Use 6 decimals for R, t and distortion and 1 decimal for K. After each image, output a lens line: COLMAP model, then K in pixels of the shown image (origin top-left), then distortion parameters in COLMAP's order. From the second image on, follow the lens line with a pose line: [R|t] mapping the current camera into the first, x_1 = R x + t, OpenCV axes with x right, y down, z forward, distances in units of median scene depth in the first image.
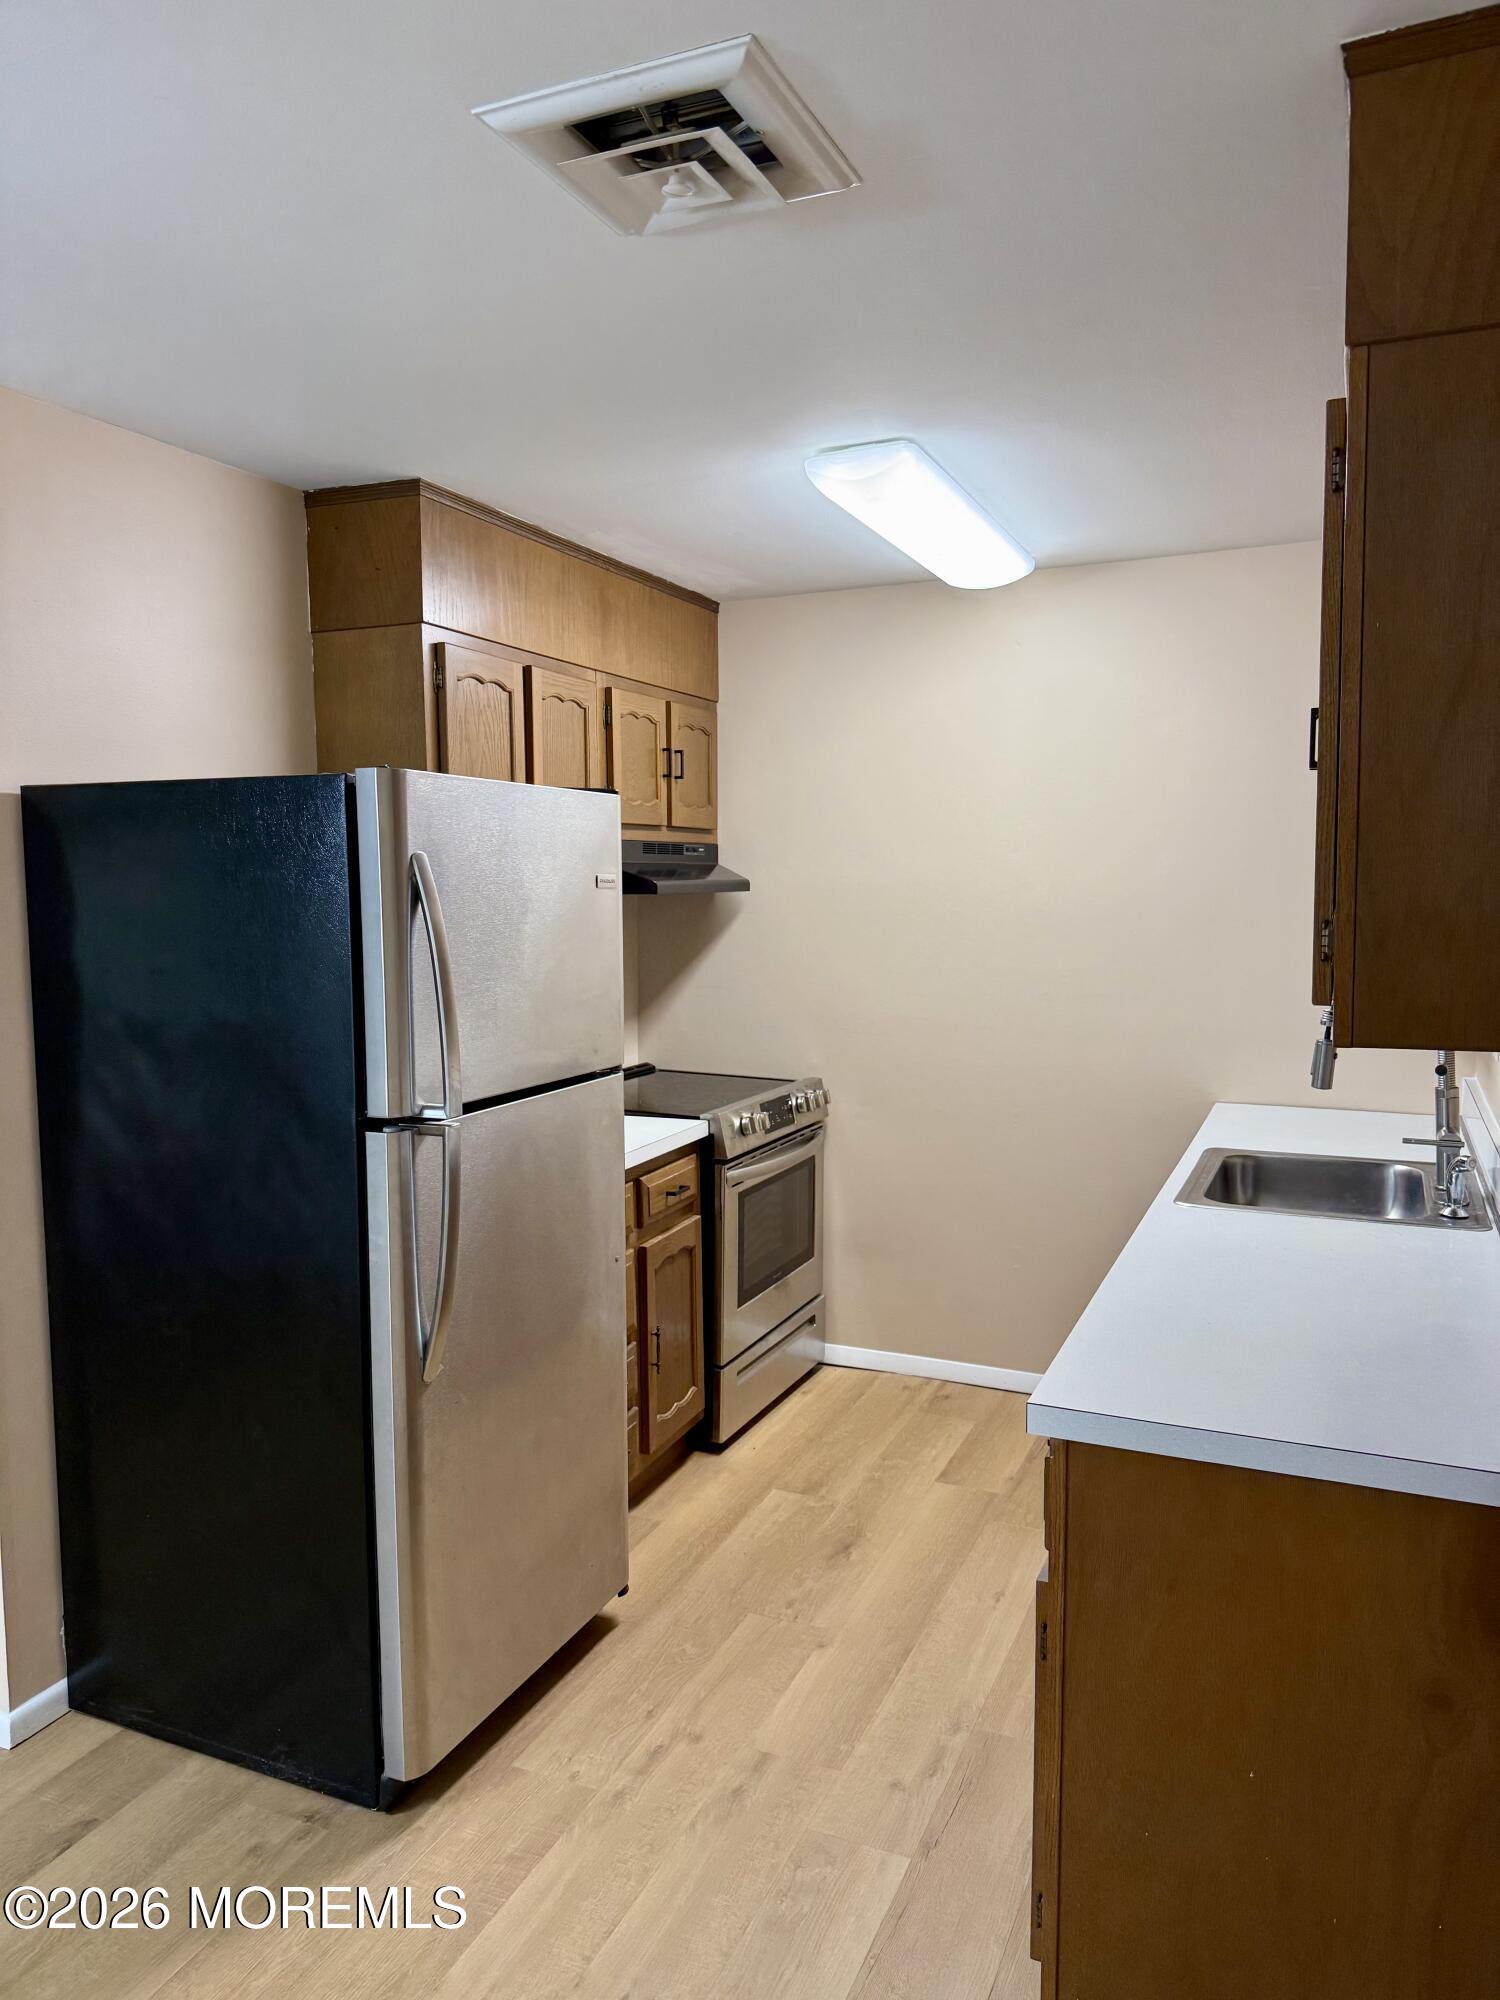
lens RADIAL K [[1403.3, 0, 750.0], [0, 1403.3, 1000.0], [0, 0, 1]] dist [0.091756, -0.232129]
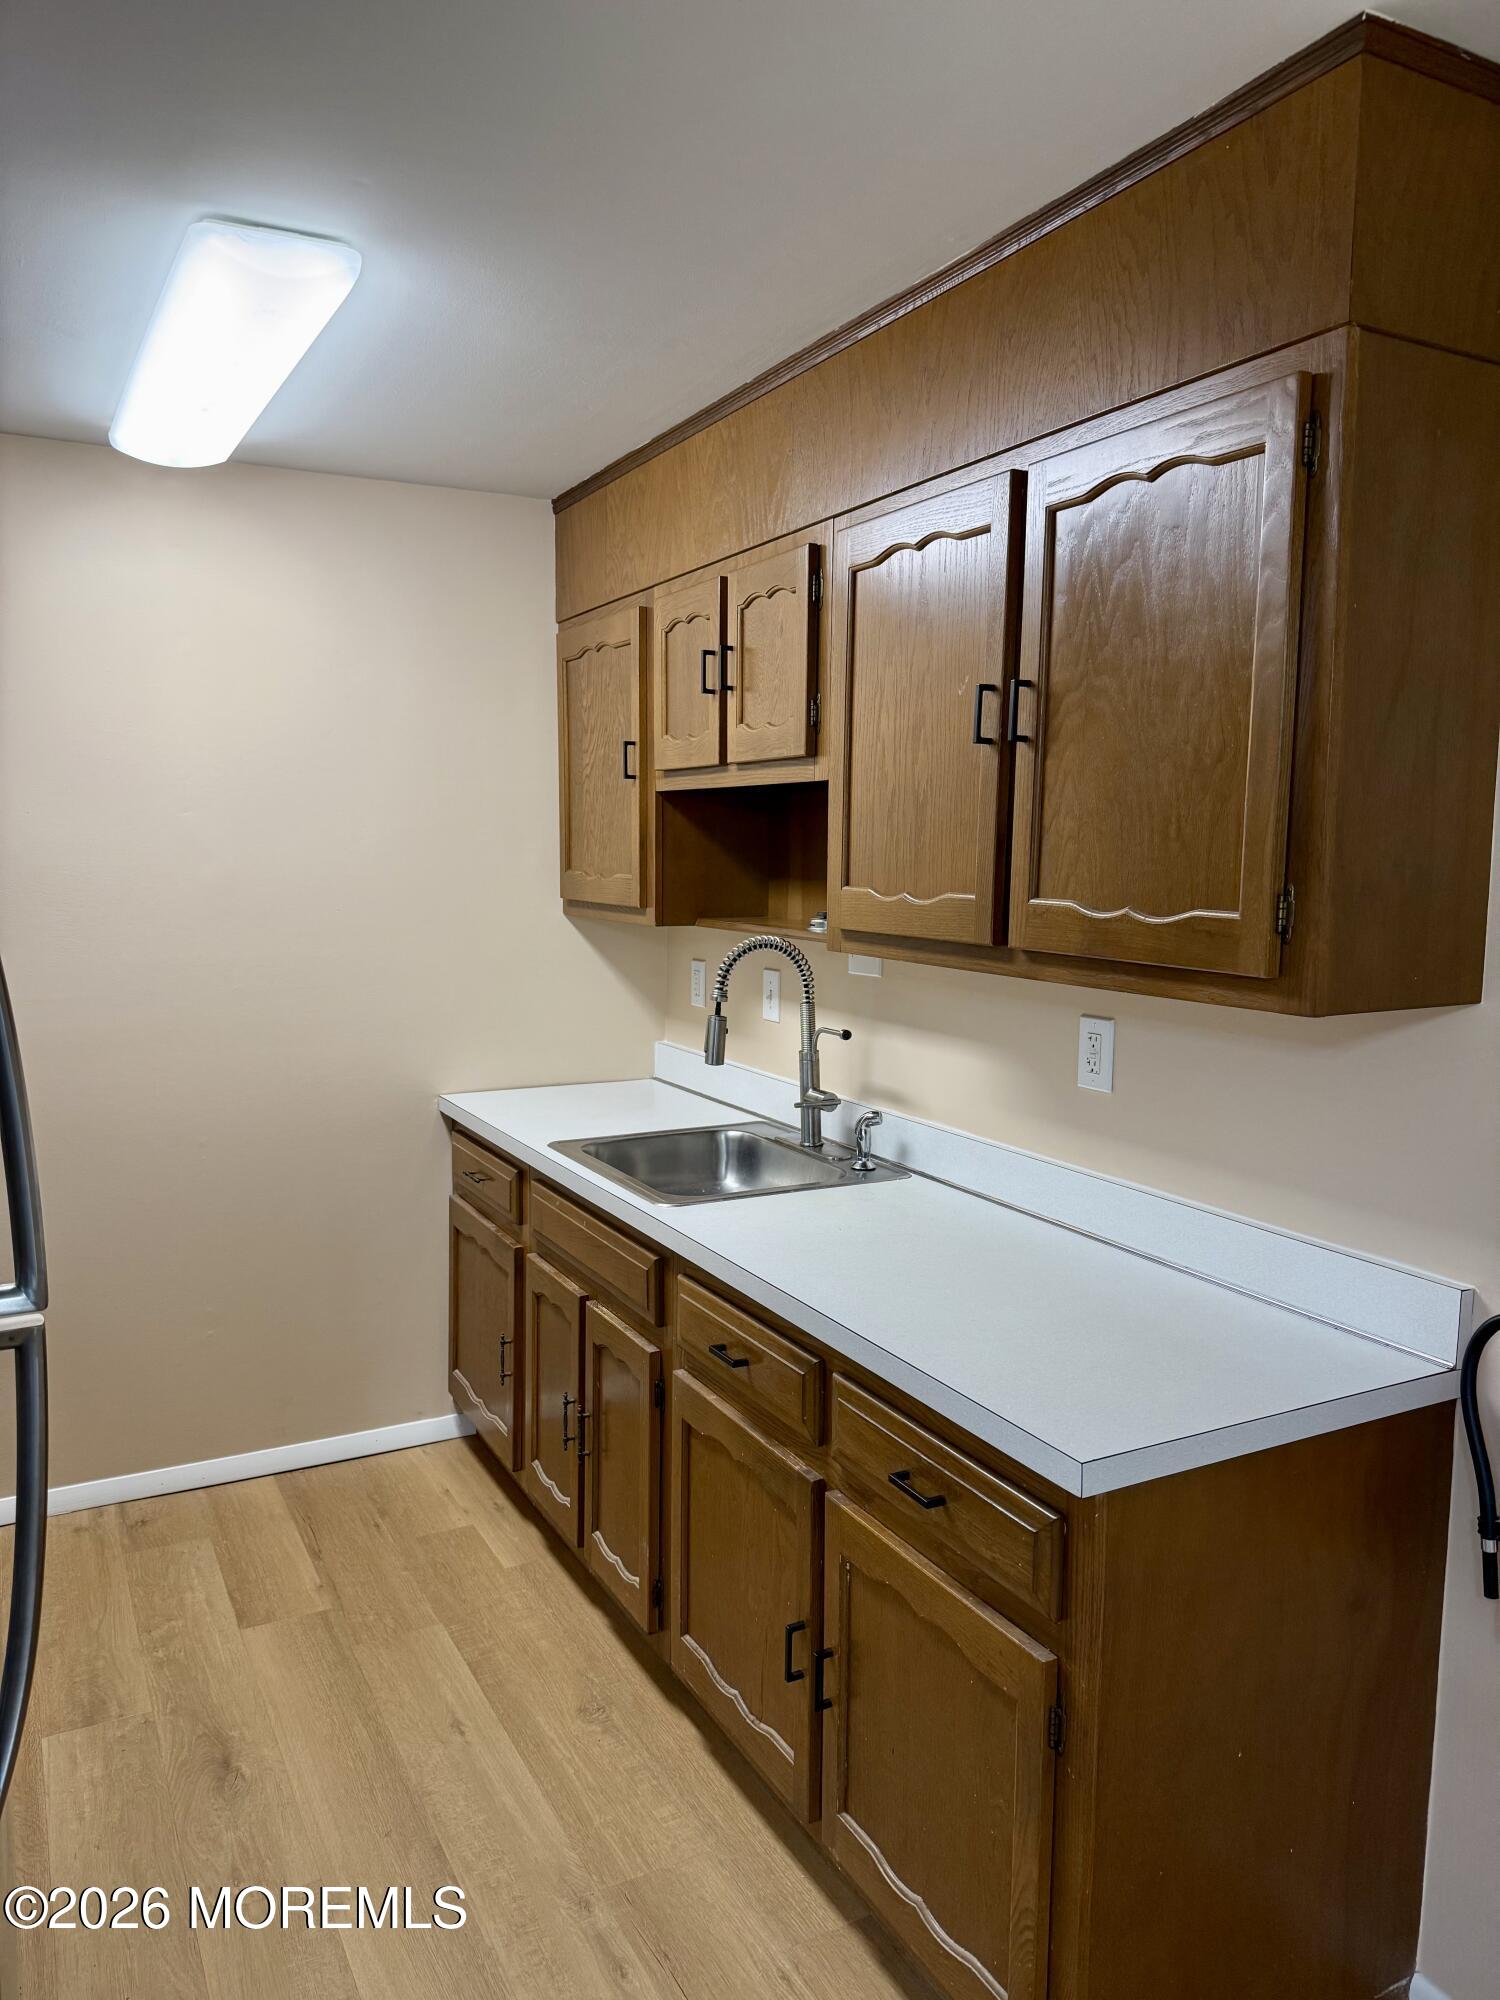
lens RADIAL K [[1404.0, 0, 747.6], [0, 1404.0, 1010.0], [0, 0, 1]] dist [0.063541, -0.094810]
pose [[0.620219, -0.084819, 0.779830, -0.323021], [0.063582, 0.996302, 0.057795, -0.028866], [-0.781848, 0.013737, 0.623318, 0.348999]]
